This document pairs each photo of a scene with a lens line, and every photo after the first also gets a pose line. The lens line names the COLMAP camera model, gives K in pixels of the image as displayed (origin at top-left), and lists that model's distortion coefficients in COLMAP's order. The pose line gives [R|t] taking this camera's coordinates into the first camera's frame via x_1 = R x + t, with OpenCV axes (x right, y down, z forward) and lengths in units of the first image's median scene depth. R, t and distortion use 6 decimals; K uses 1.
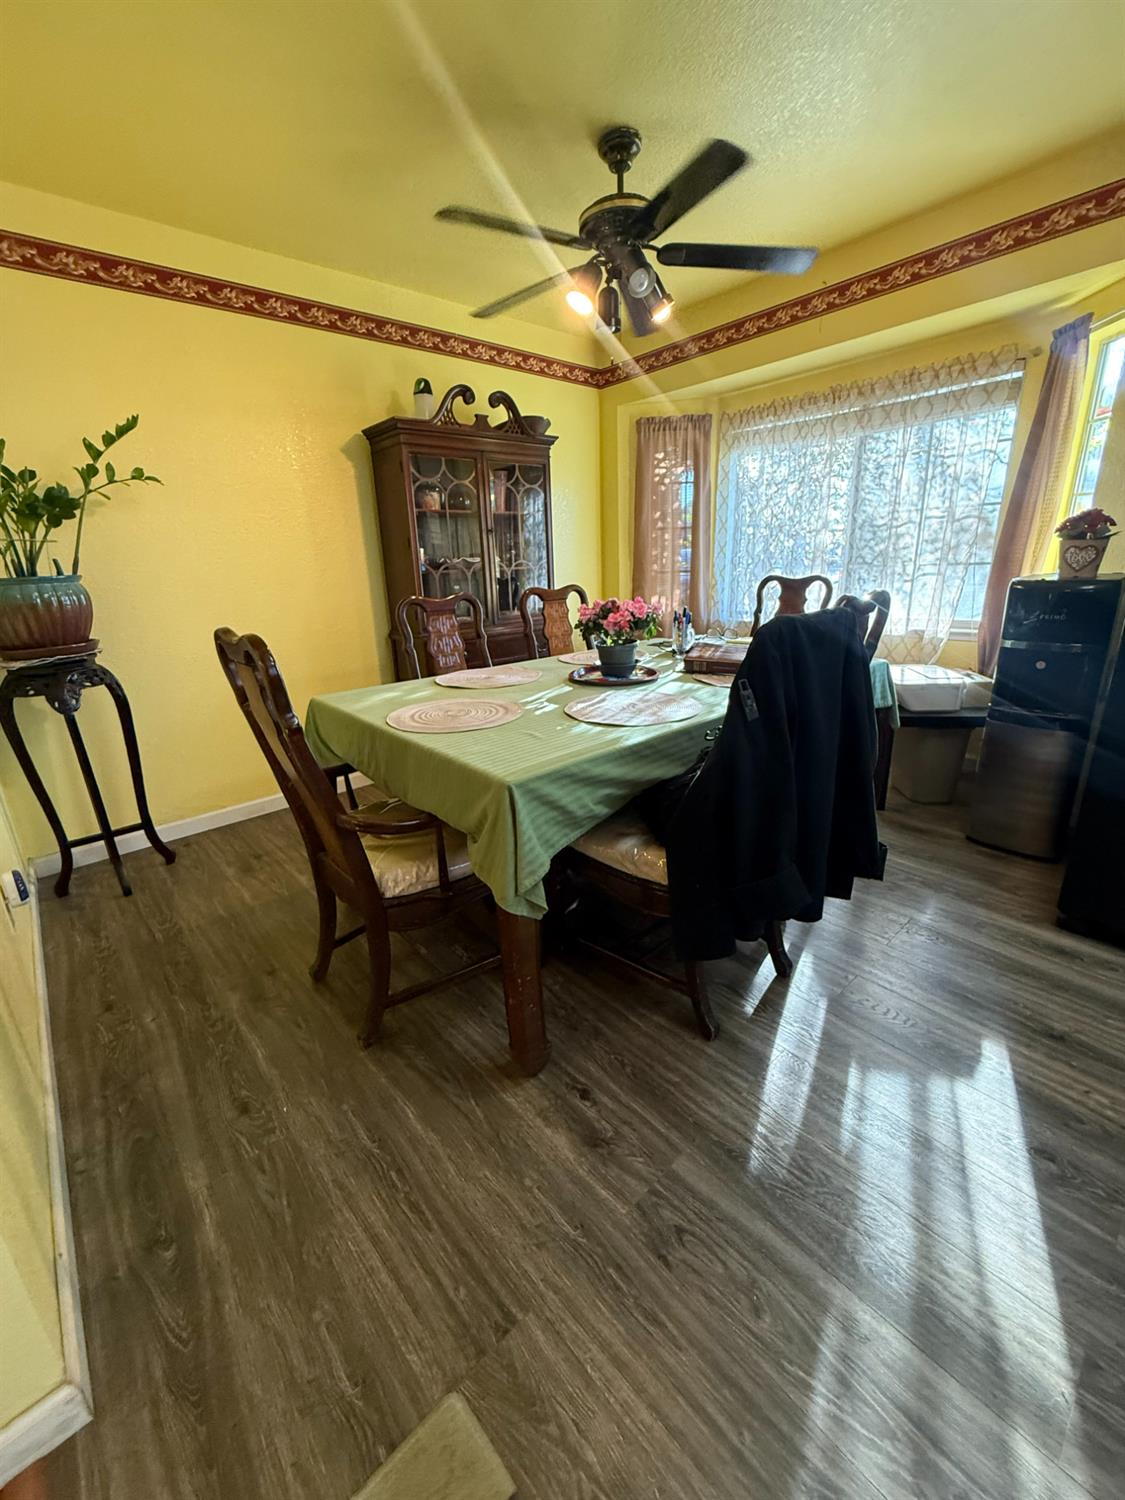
lens RADIAL K [[596.2, 0, 561.7], [0, 596.2, 748.0], [0, 0, 1]] dist [-0.001895, 0.000805]
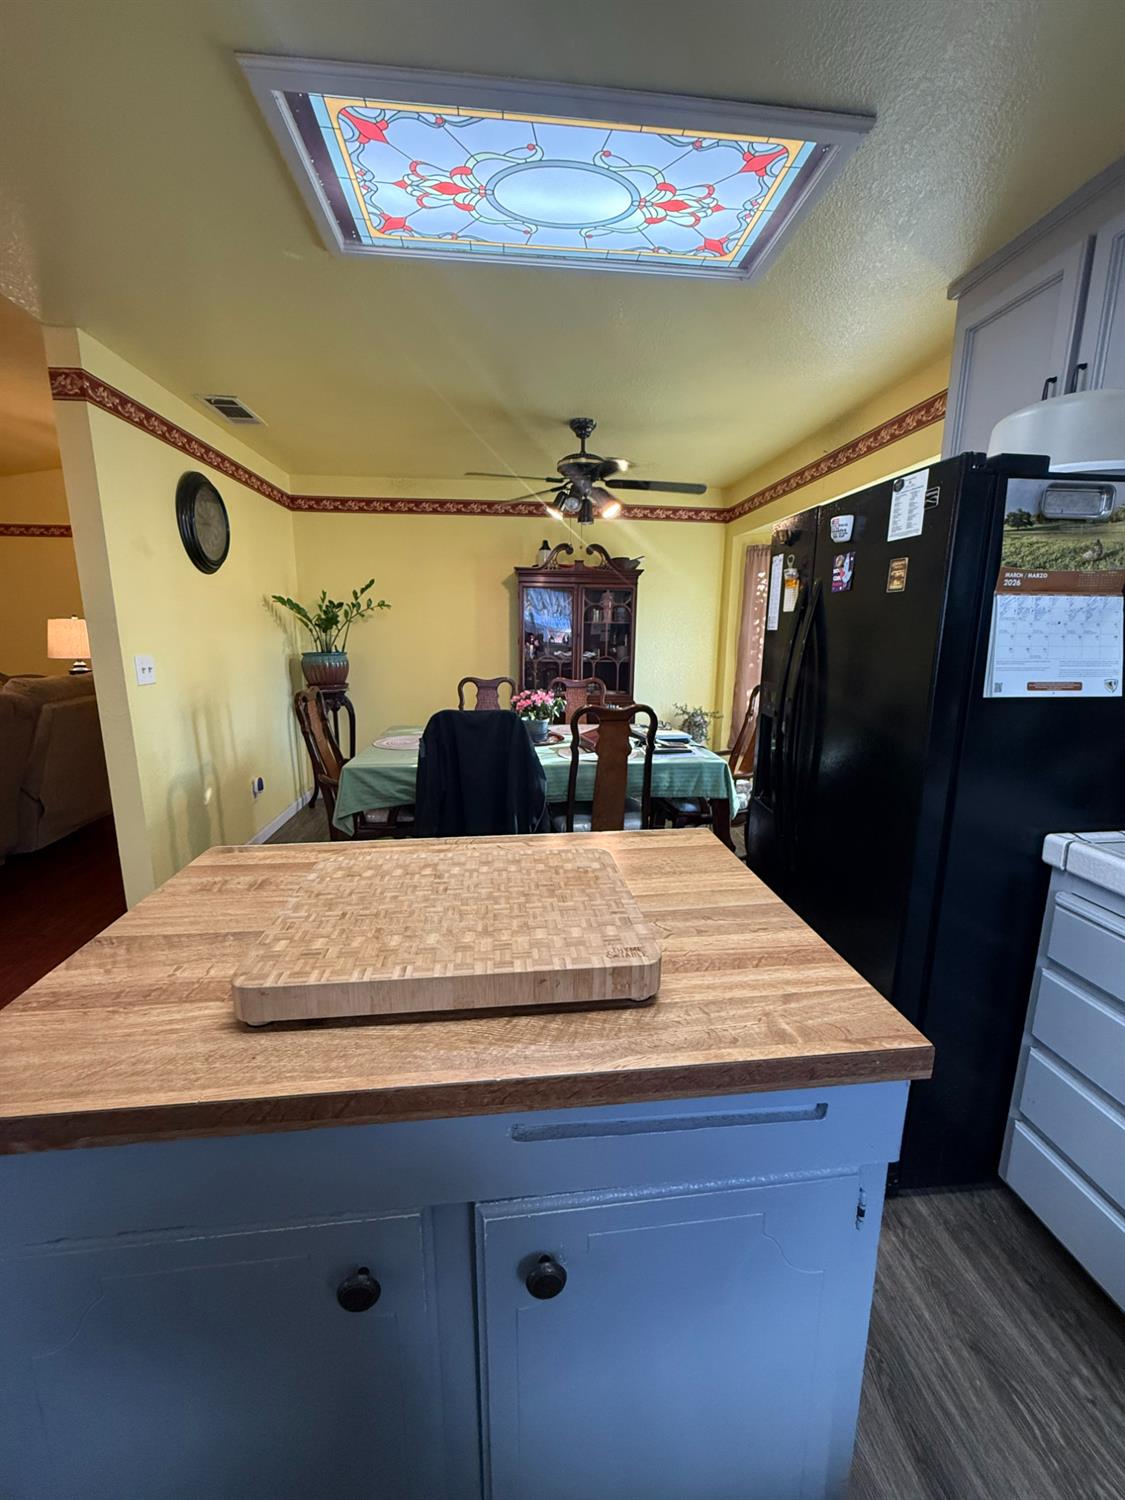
lens RADIAL K [[596.2, 0, 571.4], [0, 596.2, 747.0], [0, 0, 1]] dist [-0.001895, 0.000805]
pose [[0.812665, 0.157441, -0.561059, 1.004256], [-0.214974, 0.975898, -0.037529, -0.063437], [0.541628, 0.151112, 0.826925, -0.217350]]
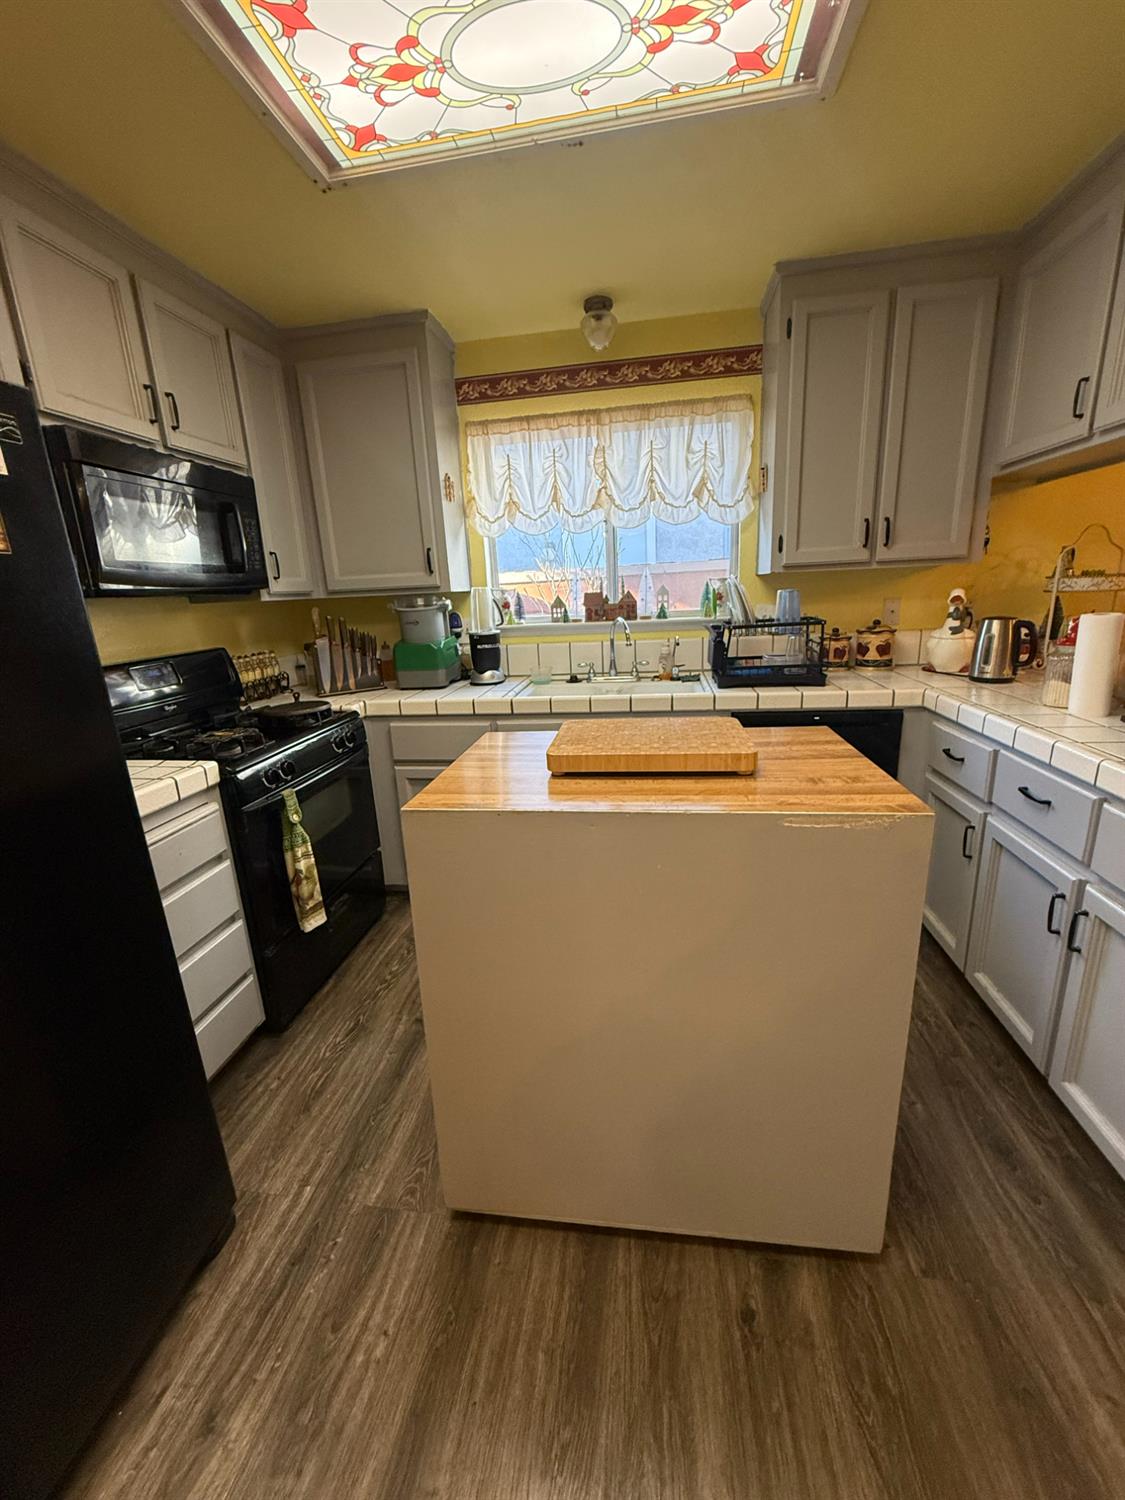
lens RADIAL K [[596.2, 0, 572.1], [0, 596.2, 742.0], [0, 0, 1]] dist [-0.001895, 0.000805]
pose [[-0.641636, -0.122714, 0.757129, 0.346134], [0.305213, 0.864751, 0.398812, -0.244653], [-0.703668, 0.486978, -0.517401, 0.435878]]
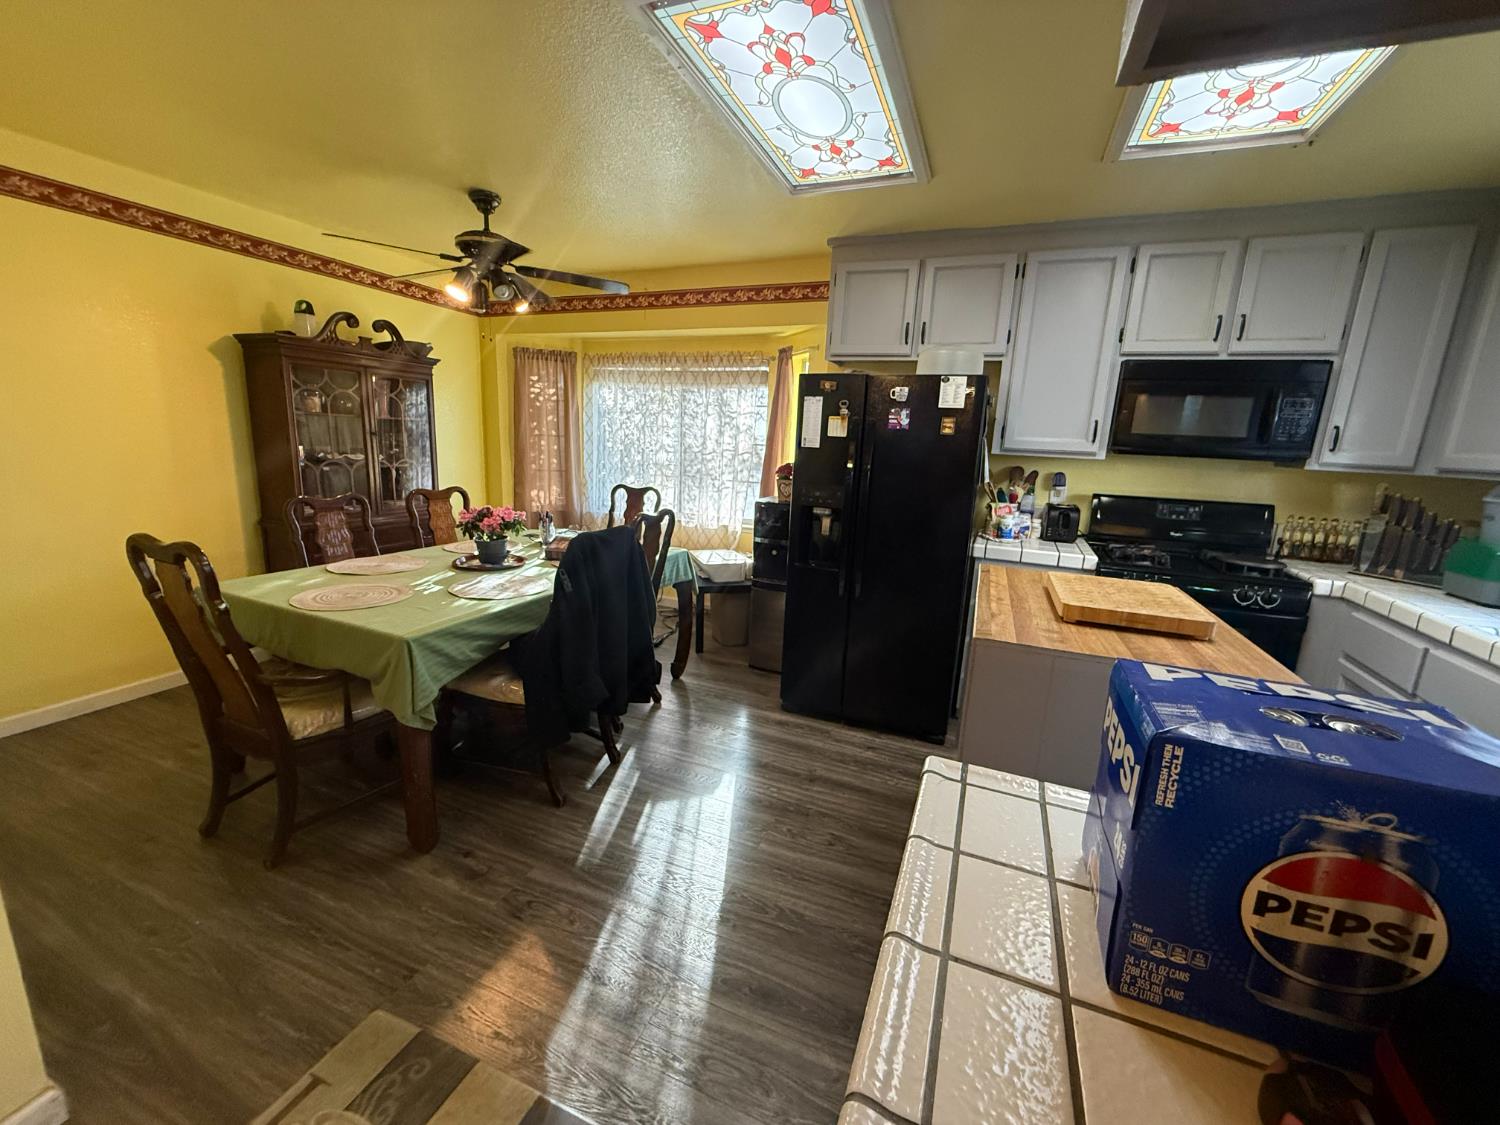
lens RADIAL K [[596.2, 0, 746.8], [0, 596.2, 564.5], [0, 0, 1]] dist [-0.001895, 0.000805]
pose [[0.894766, -0.014715, 0.446292, 0.006681], [0.057362, 0.994964, -0.082199, 0.023680], [-0.442835, 0.099150, 0.891104, -0.421680]]
